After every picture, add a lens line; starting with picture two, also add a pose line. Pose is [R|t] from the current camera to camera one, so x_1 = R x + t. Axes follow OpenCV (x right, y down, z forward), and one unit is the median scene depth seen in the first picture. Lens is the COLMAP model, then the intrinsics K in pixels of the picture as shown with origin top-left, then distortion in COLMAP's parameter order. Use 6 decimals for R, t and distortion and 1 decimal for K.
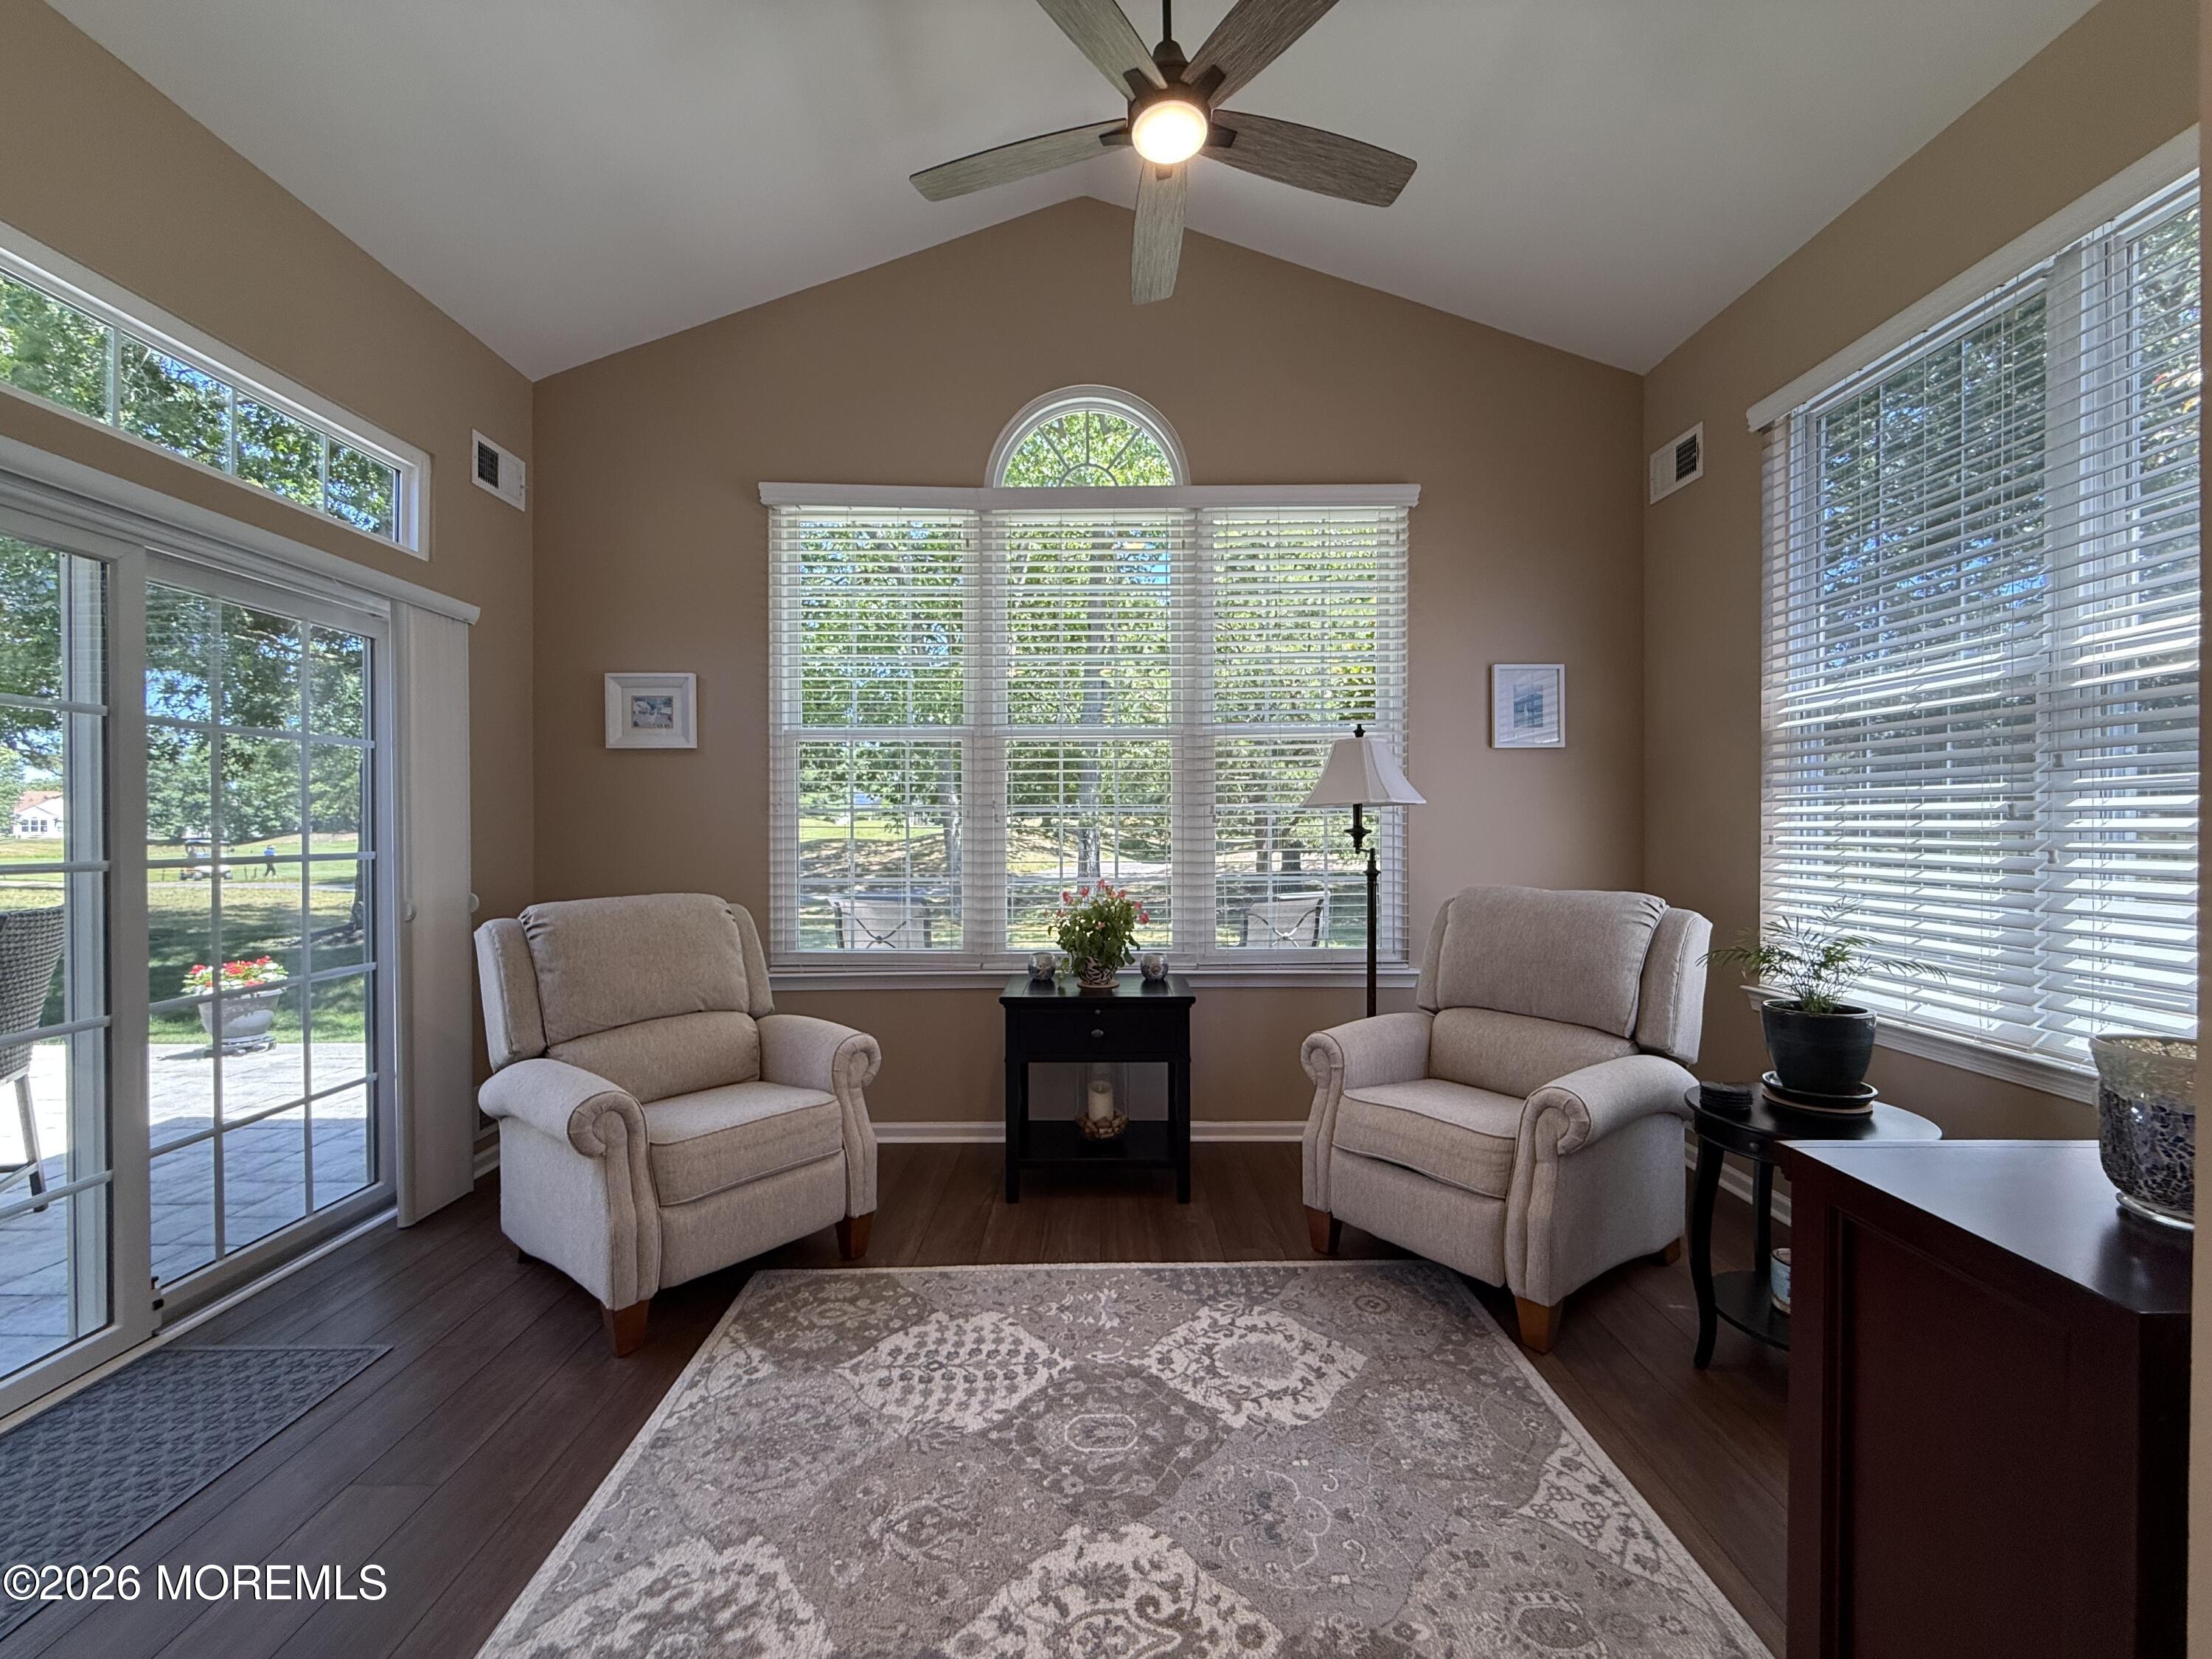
lens RADIAL K [[882.1, 0, 1106.8], [0, 882.1, 831.0], [0, 0, 1]] dist [-0.001665, 0.000174]
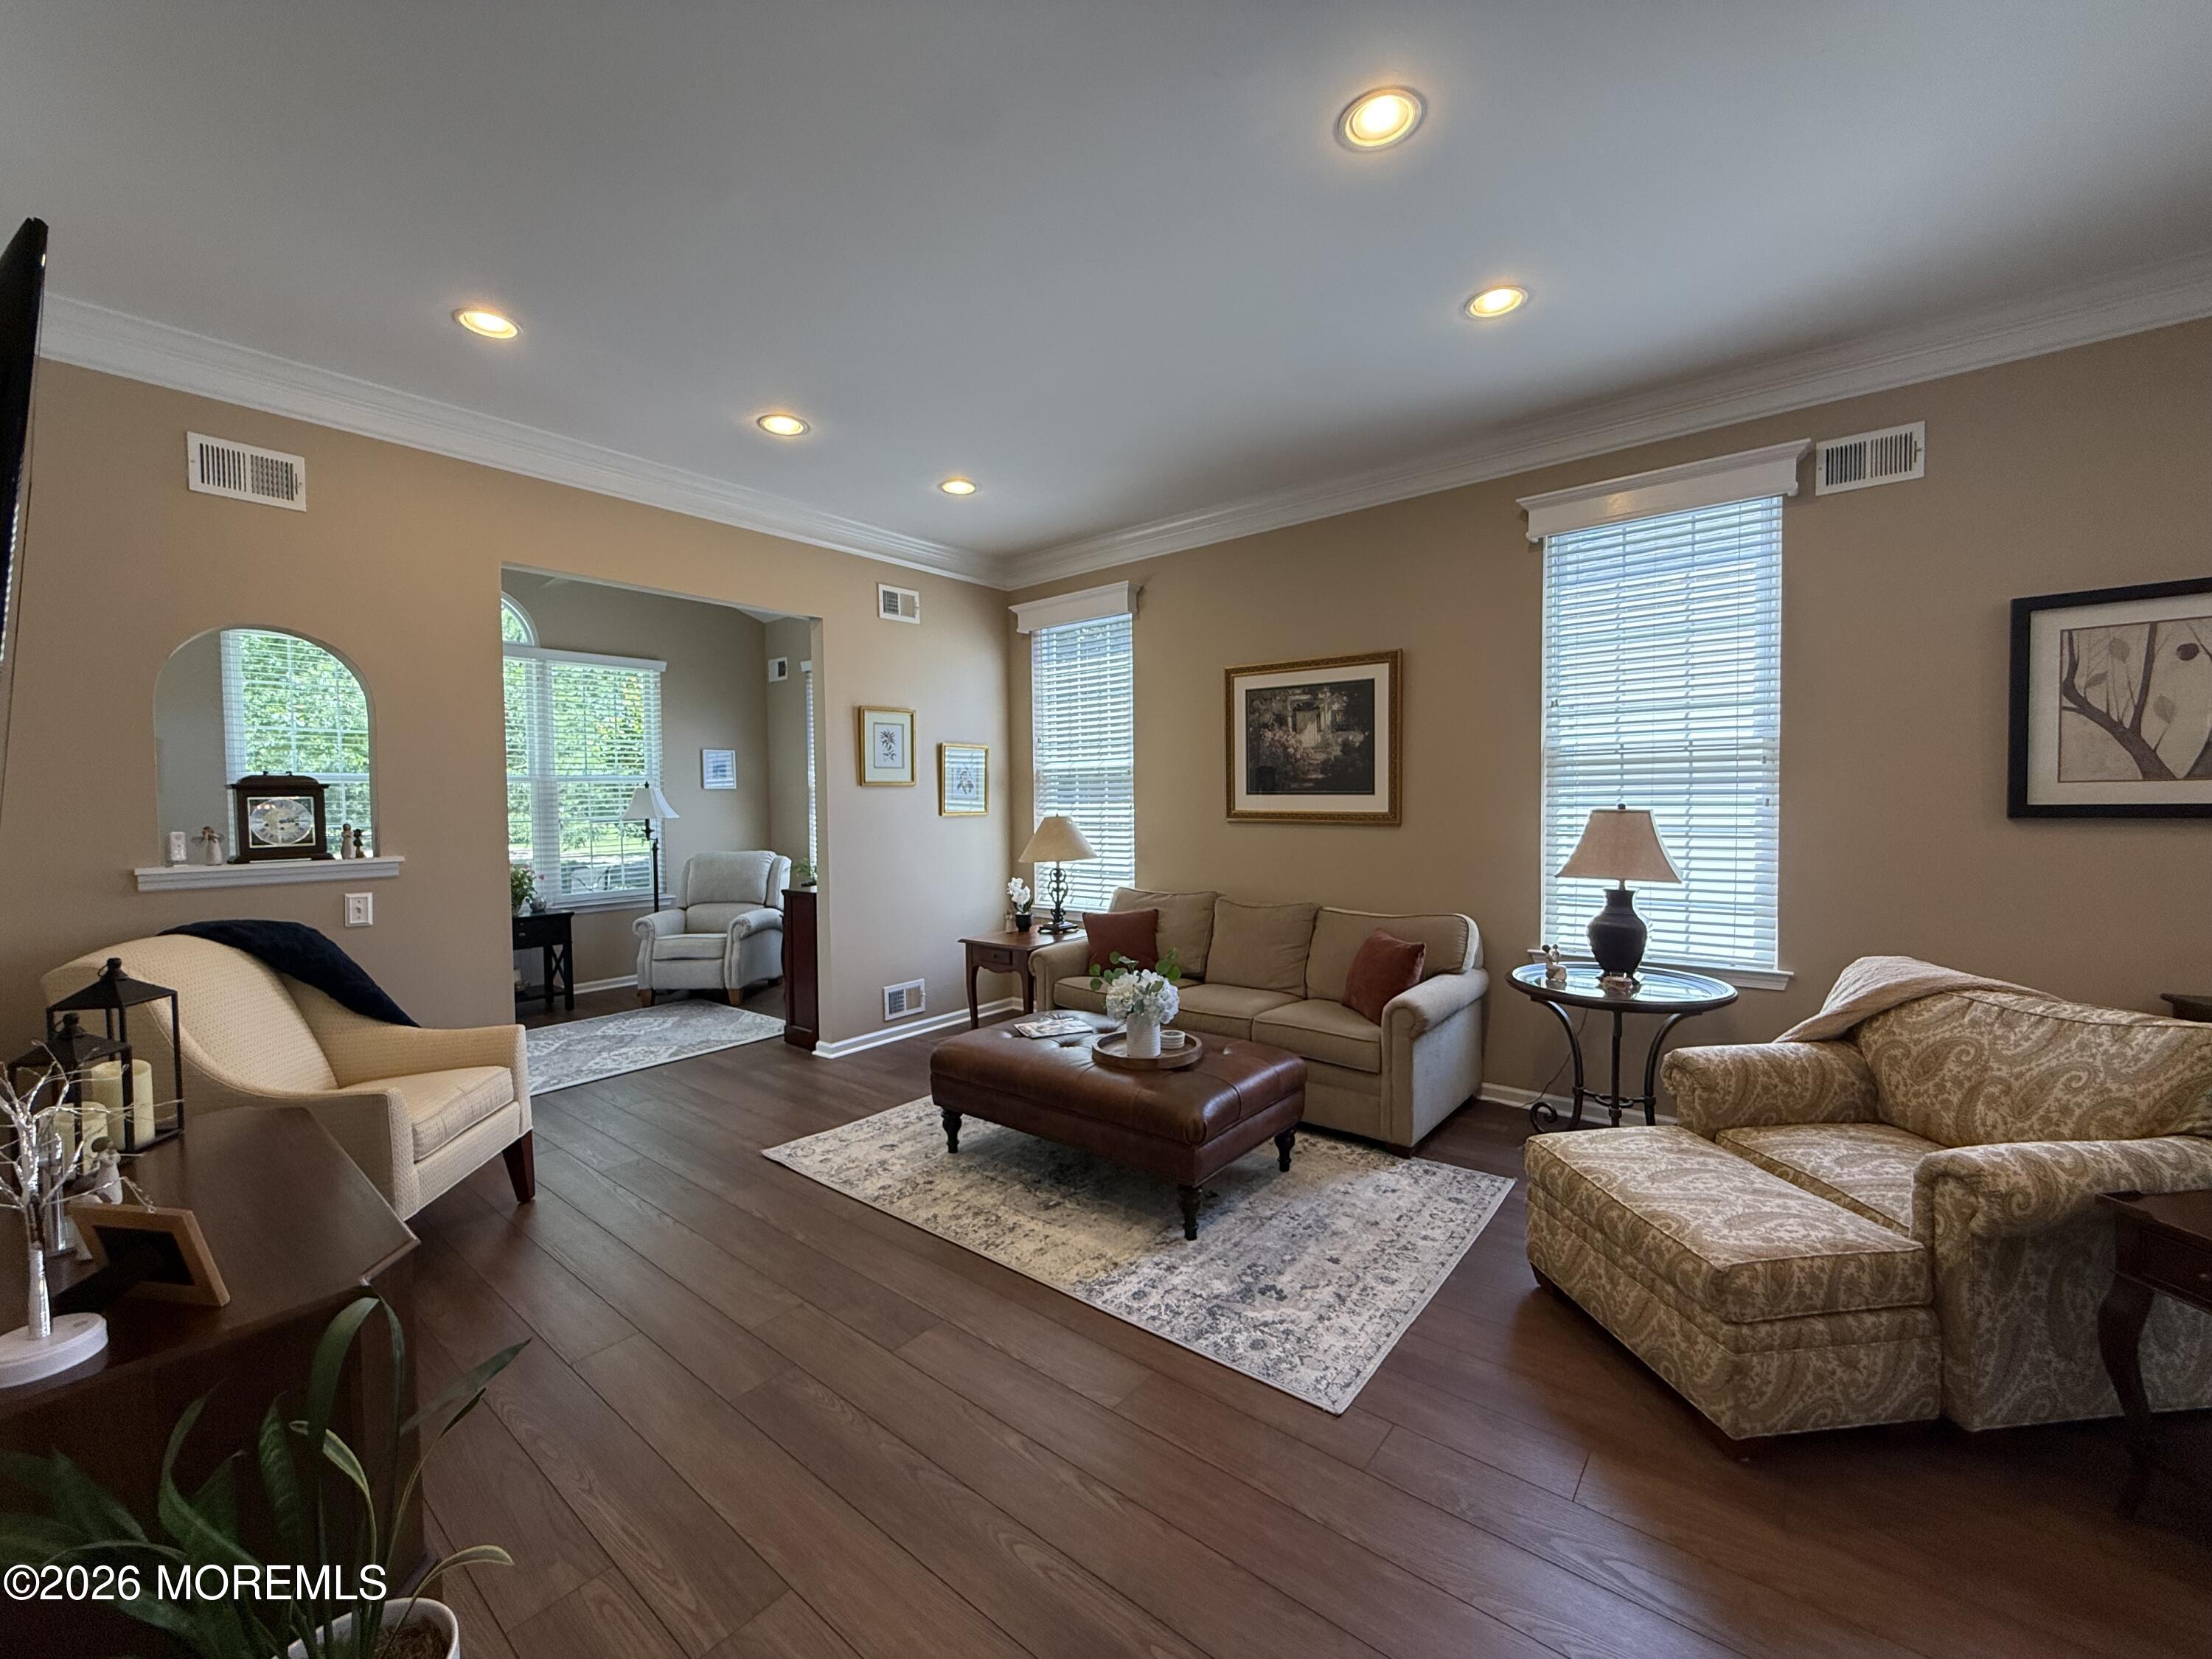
lens RADIAL K [[882.1, 0, 1100.0], [0, 882.1, 826.9], [0, 0, 1]] dist [-0.001665, 0.000174]
pose [[0.636440, -0.032341, 0.770648, -0.692871], [0.014623, 0.999447, 0.029867, -0.057561], [-0.771188, -0.007740, 0.636561, -1.269841]]
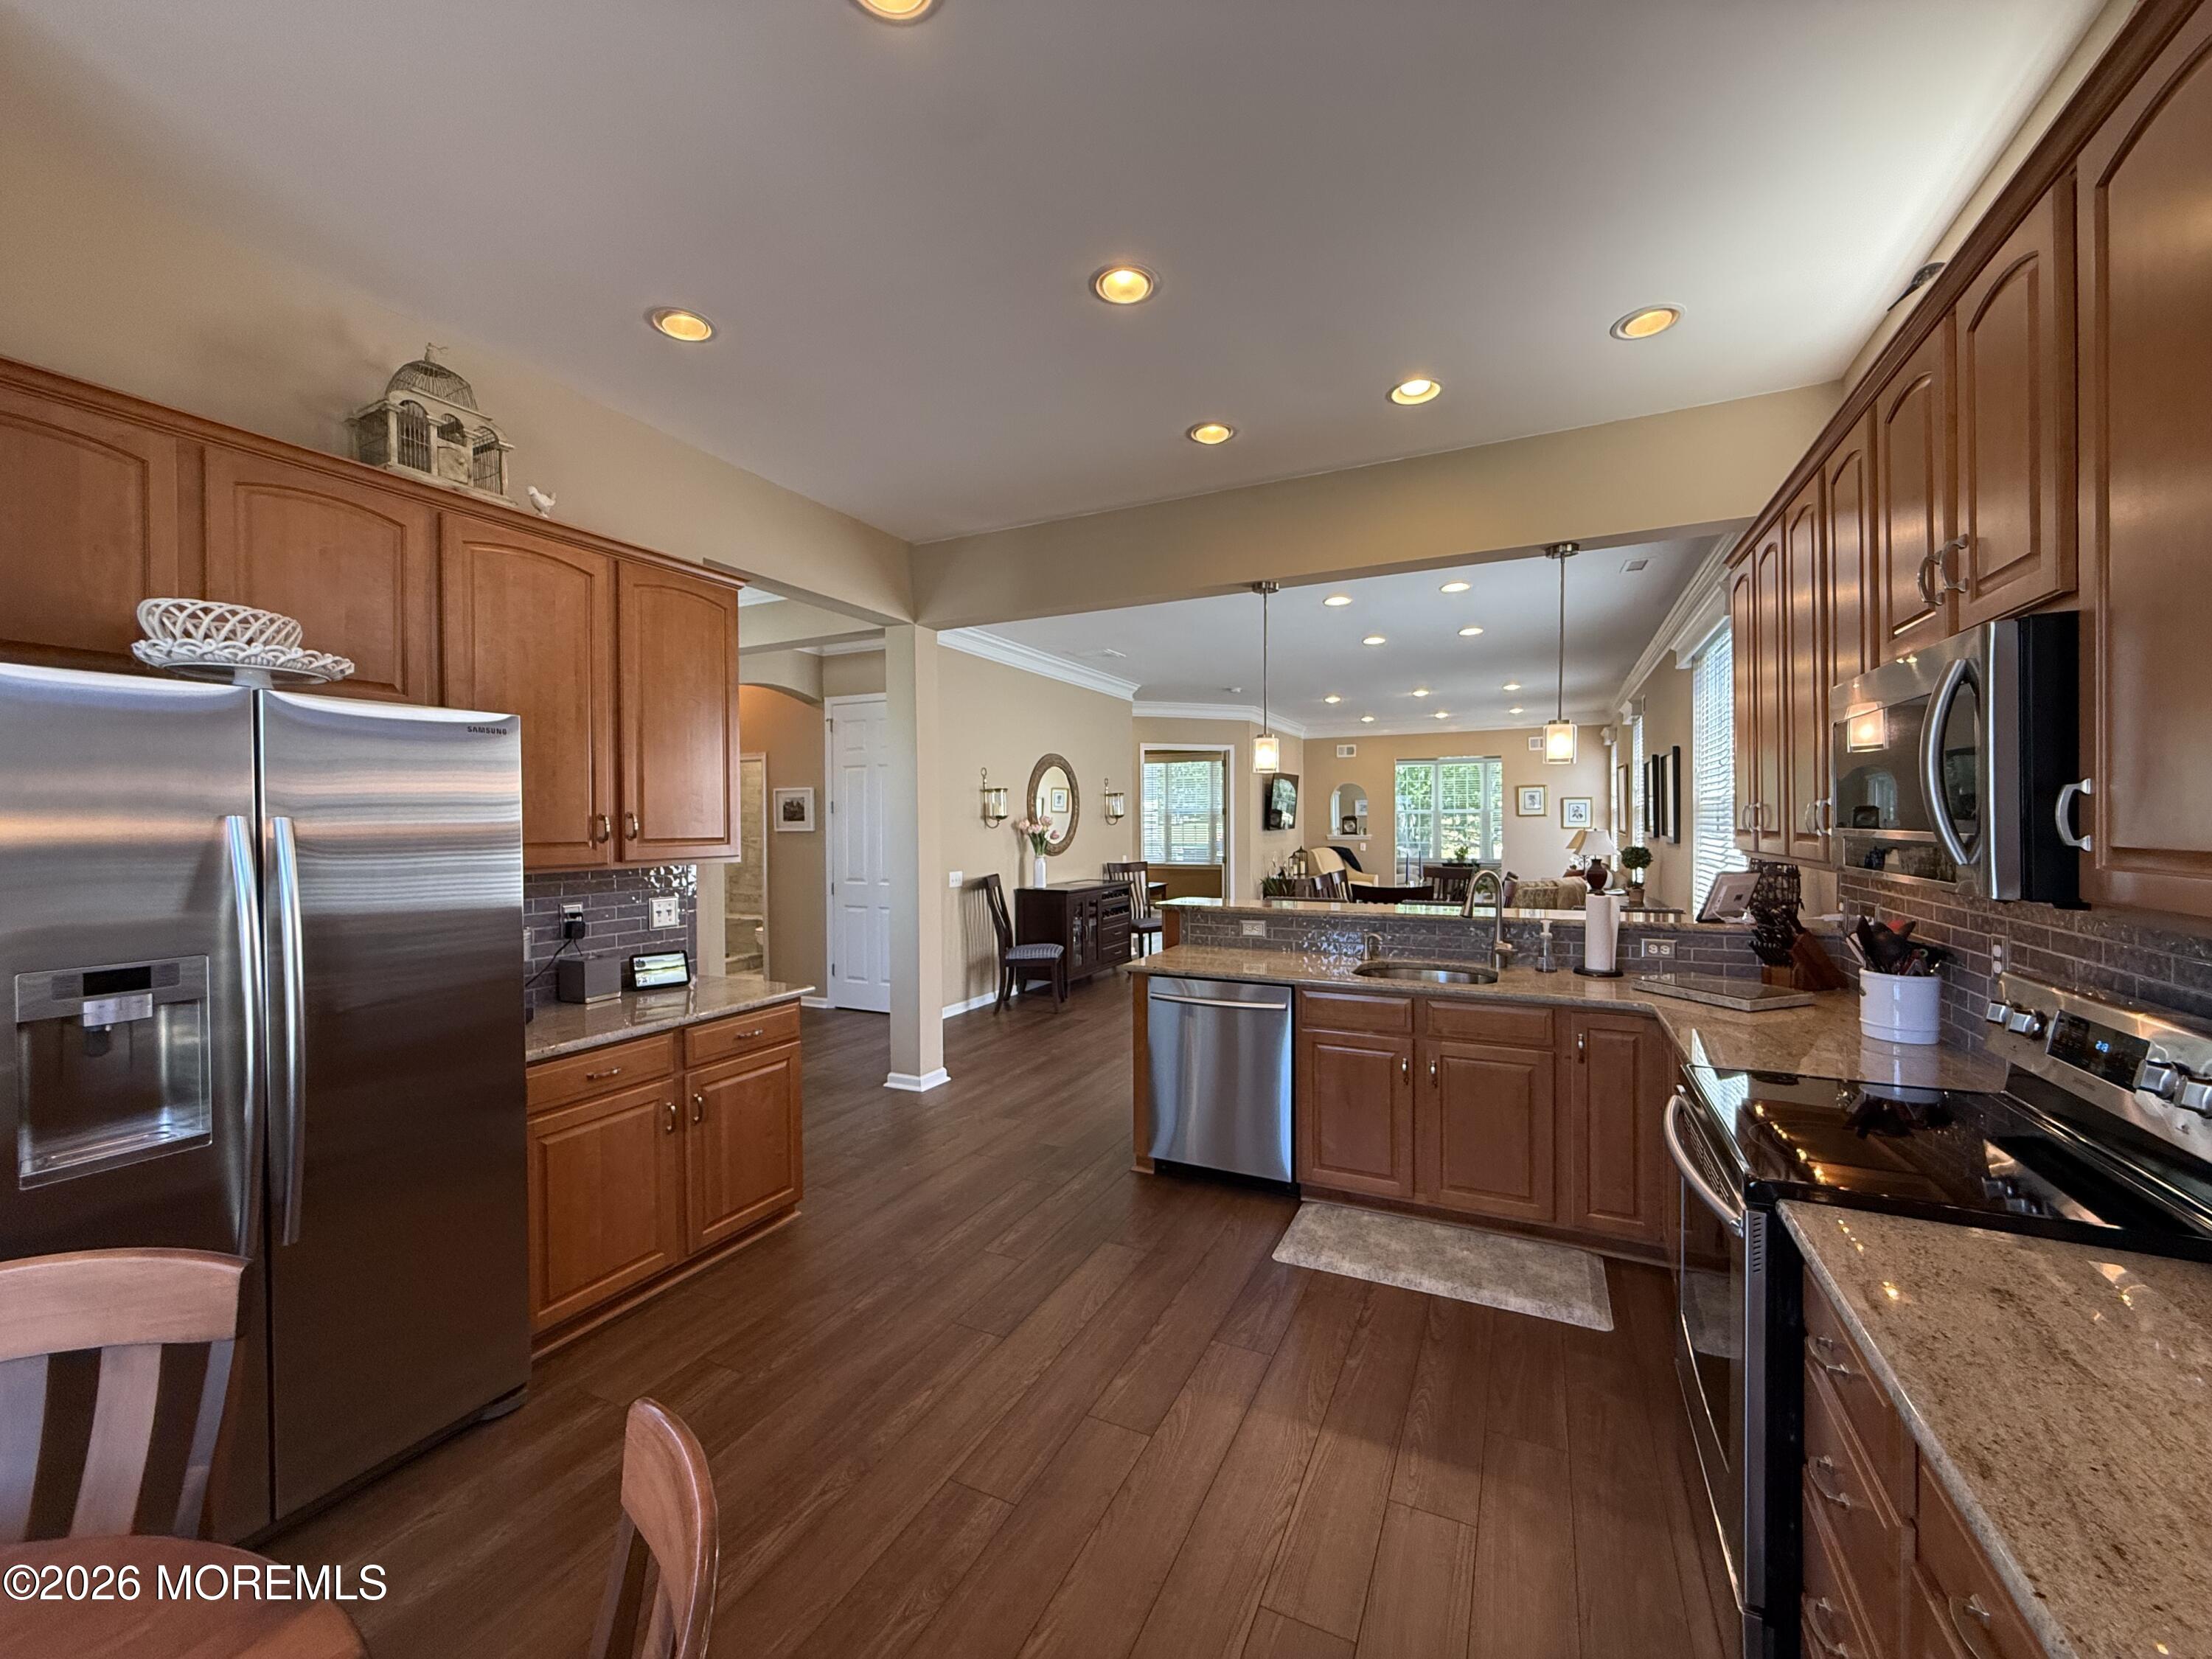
lens RADIAL K [[882.1, 0, 1072.7], [0, 882.1, 834.9], [0, 0, 1]] dist [-0.001665, 0.000174]
pose [[0.883575, -0.004121, -0.468271, 0.398032], [0.011827, 0.999839, 0.013517, -0.083668], [0.468140, -0.017482, 0.883481, -4.735129]]
